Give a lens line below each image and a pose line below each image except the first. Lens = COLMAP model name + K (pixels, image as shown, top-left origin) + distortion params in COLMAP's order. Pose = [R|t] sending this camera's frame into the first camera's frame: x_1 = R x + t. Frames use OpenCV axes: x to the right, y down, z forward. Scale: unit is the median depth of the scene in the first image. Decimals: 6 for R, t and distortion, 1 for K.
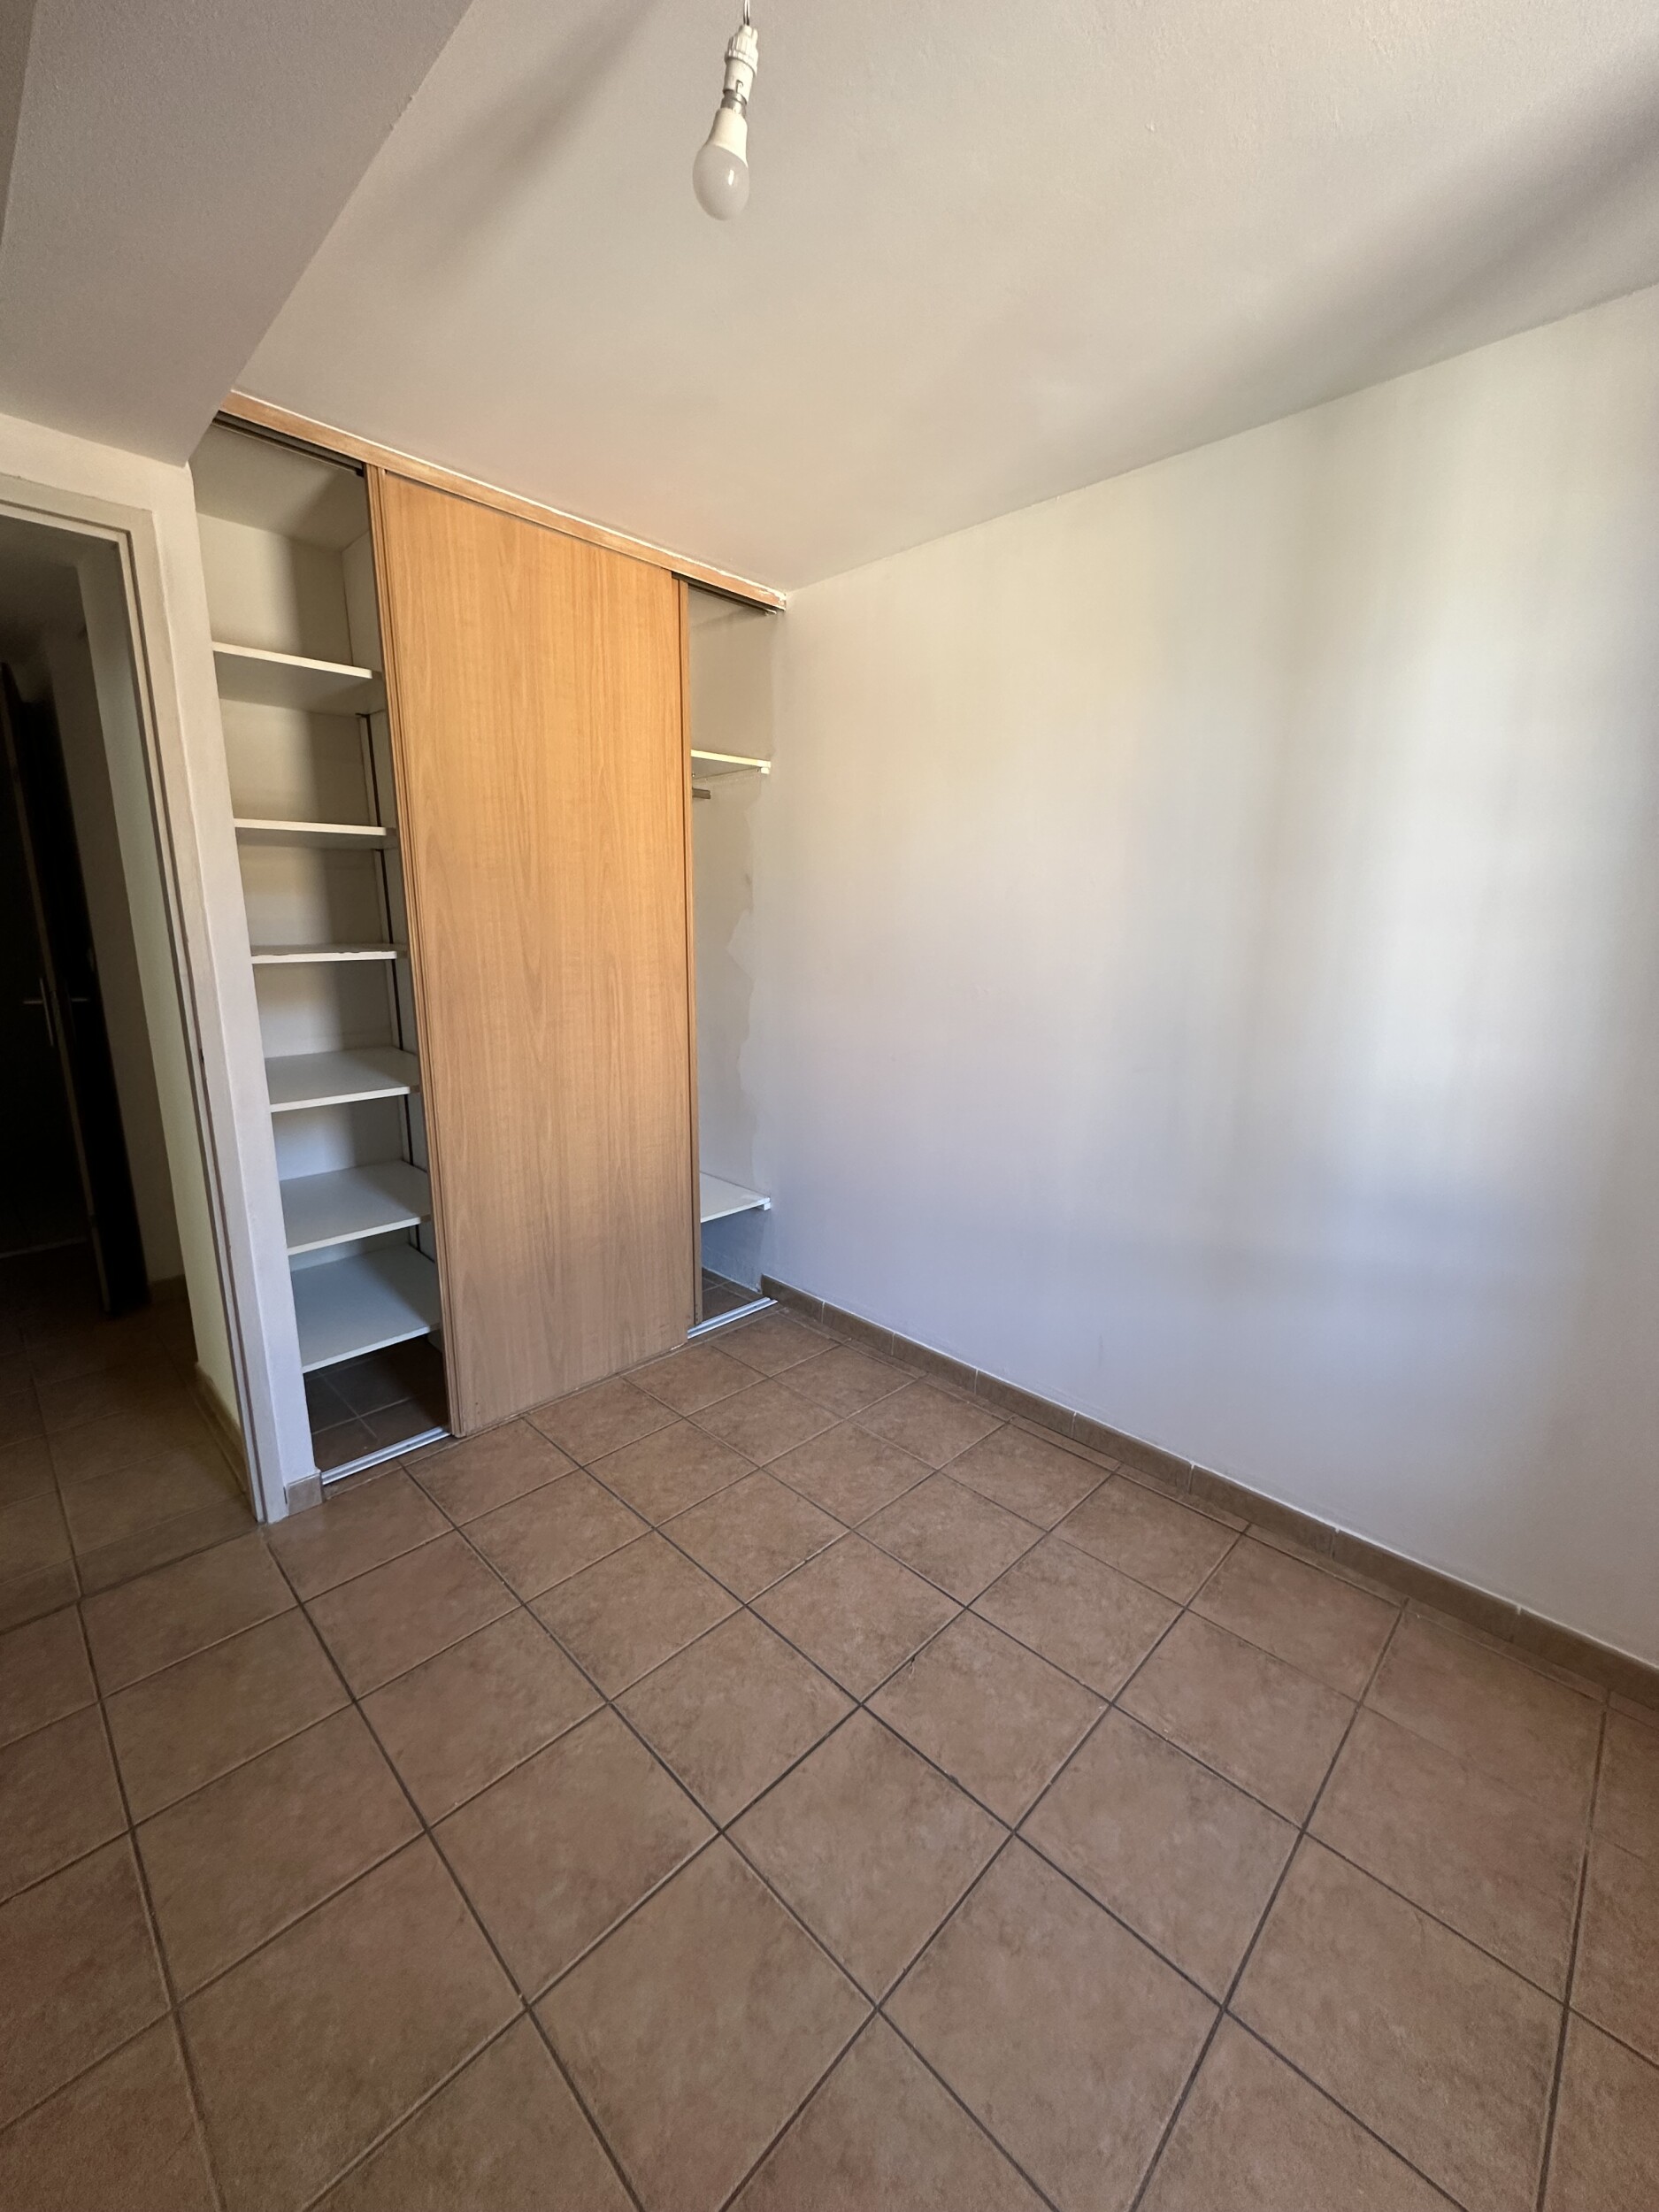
lens RADIAL K [[884.0, 0, 828.6], [0, 884.0, 1106.3], [0, 0, 1]] dist [0.000106, -0.000077]
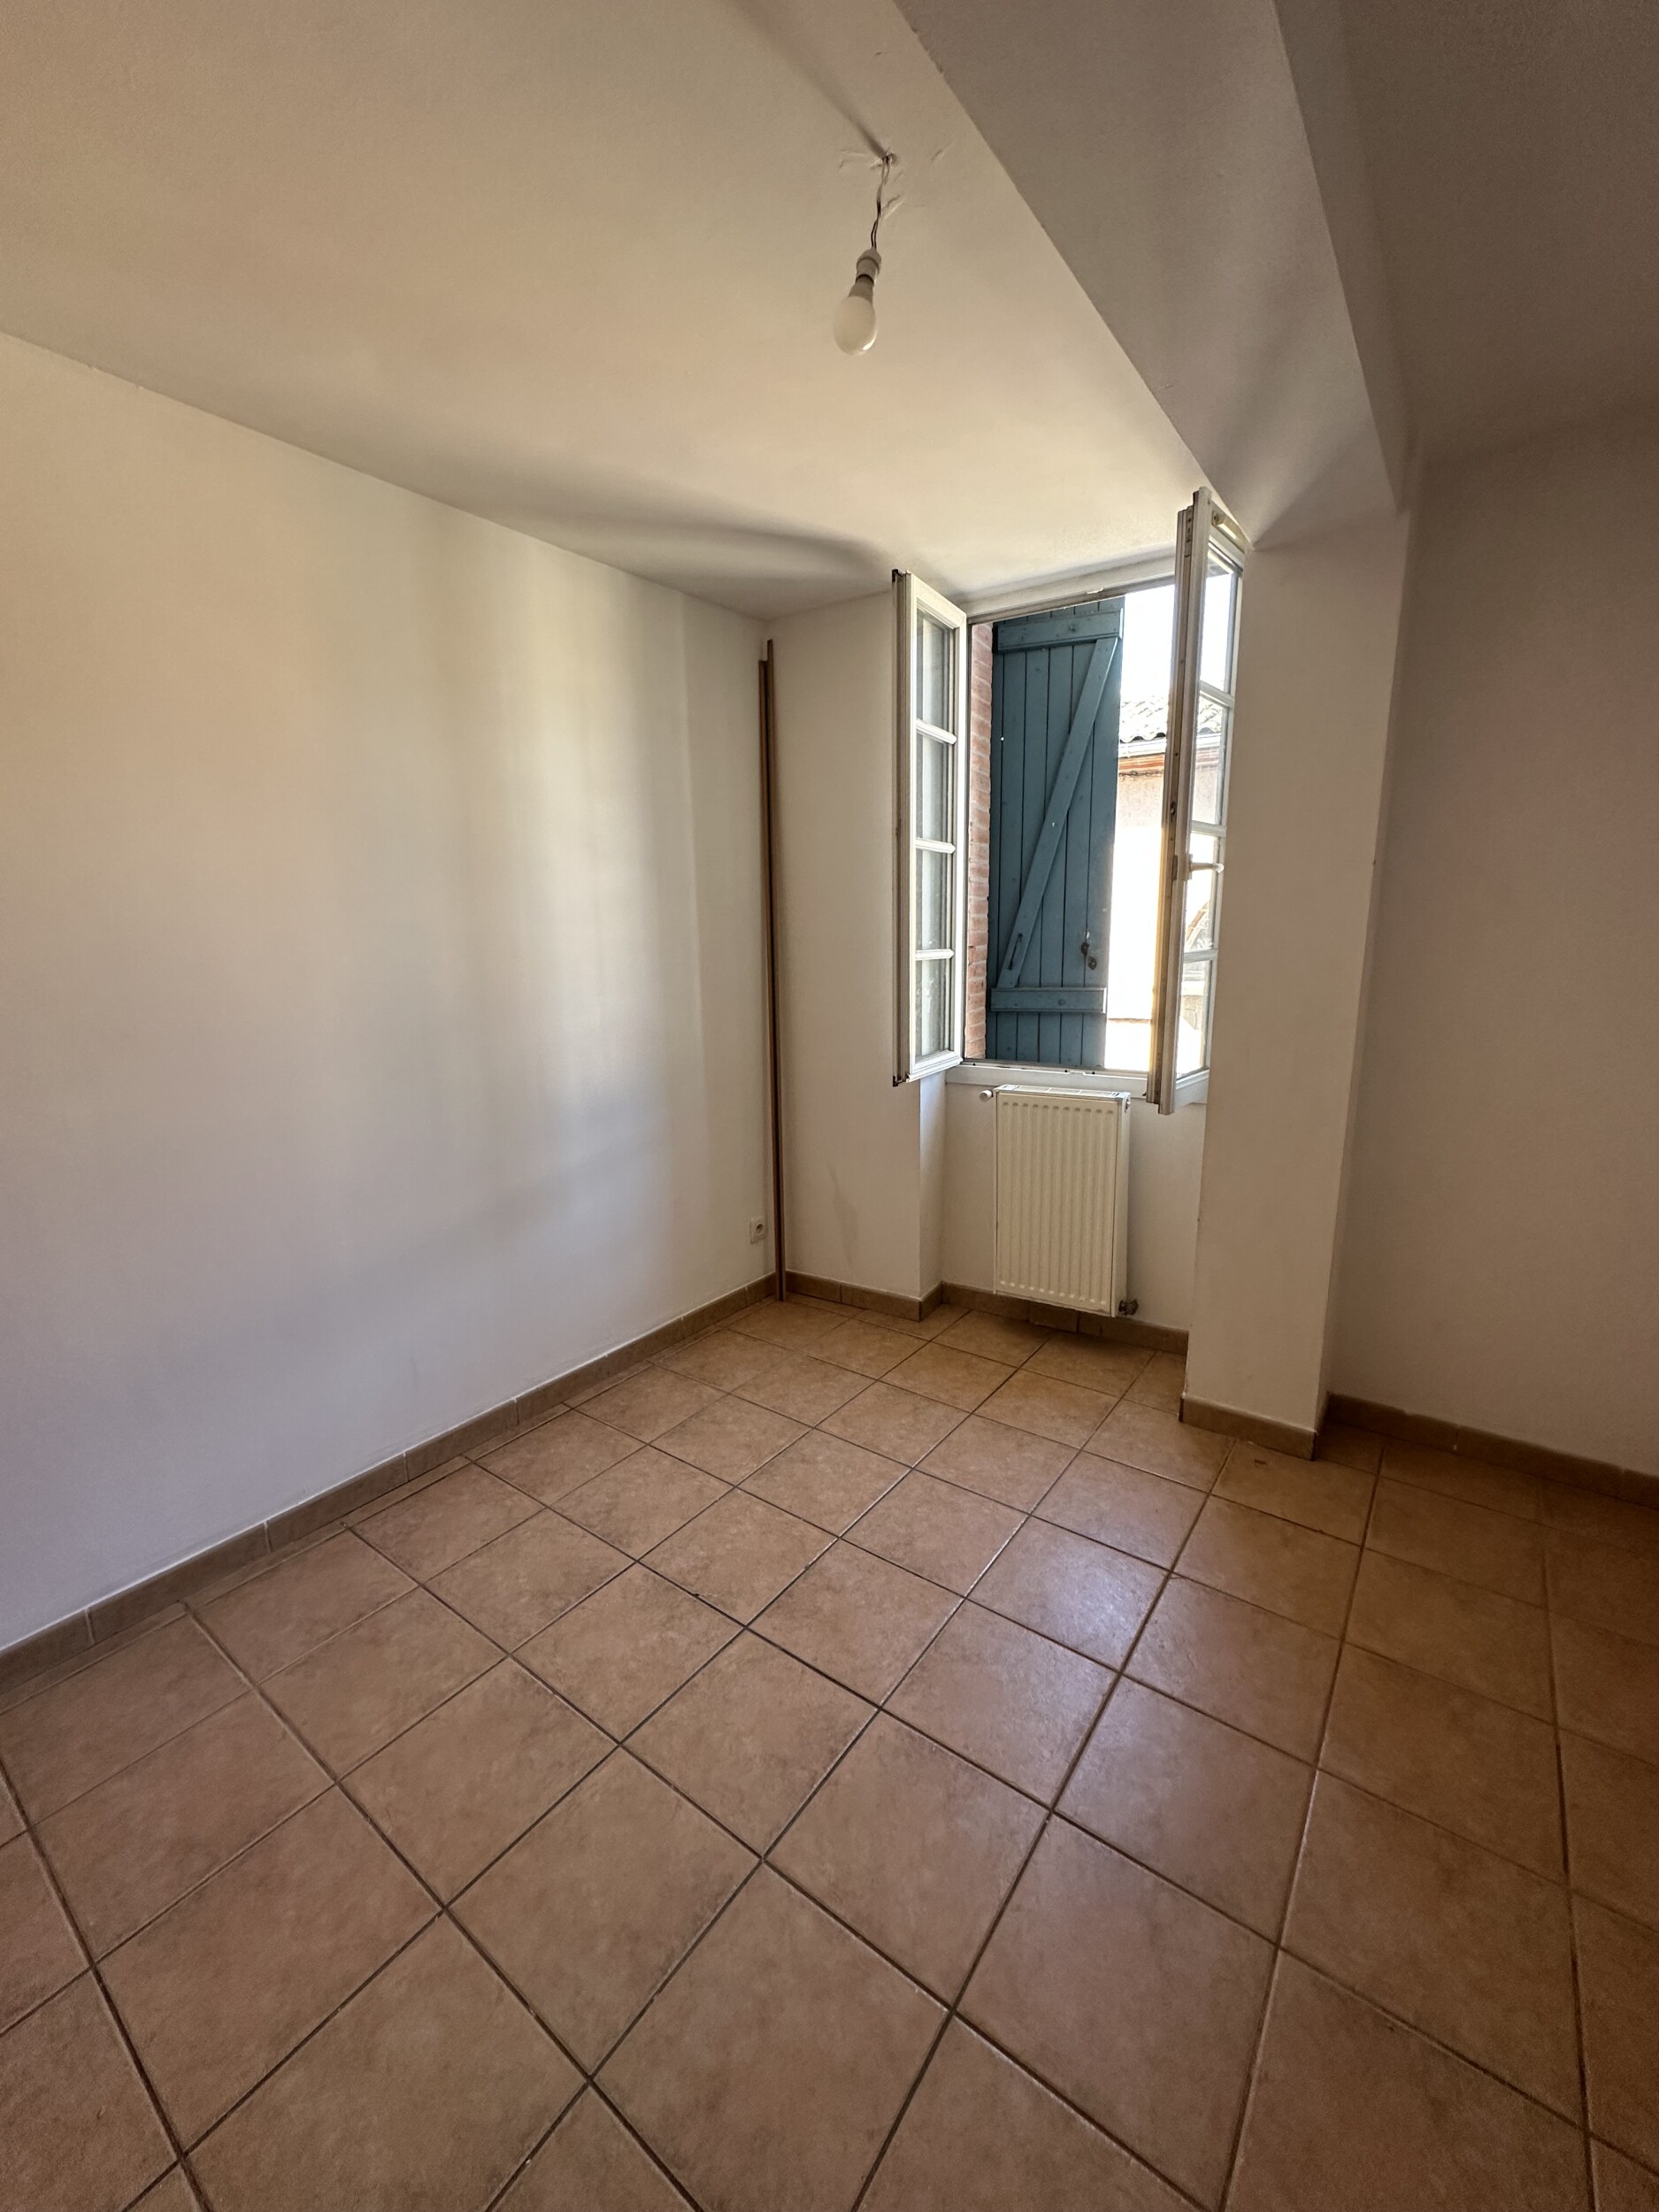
lens RADIAL K [[884.0, 0, 829.7], [0, 884.0, 1102.8], [0, 0, 1]] dist [0.000106, -0.000077]
pose [[-0.137232, -0.207415, 0.968580, -0.836901], [0.227556, 0.945077, 0.234623, -0.164100], [-0.964046, 0.252604, -0.082496, 0.756409]]
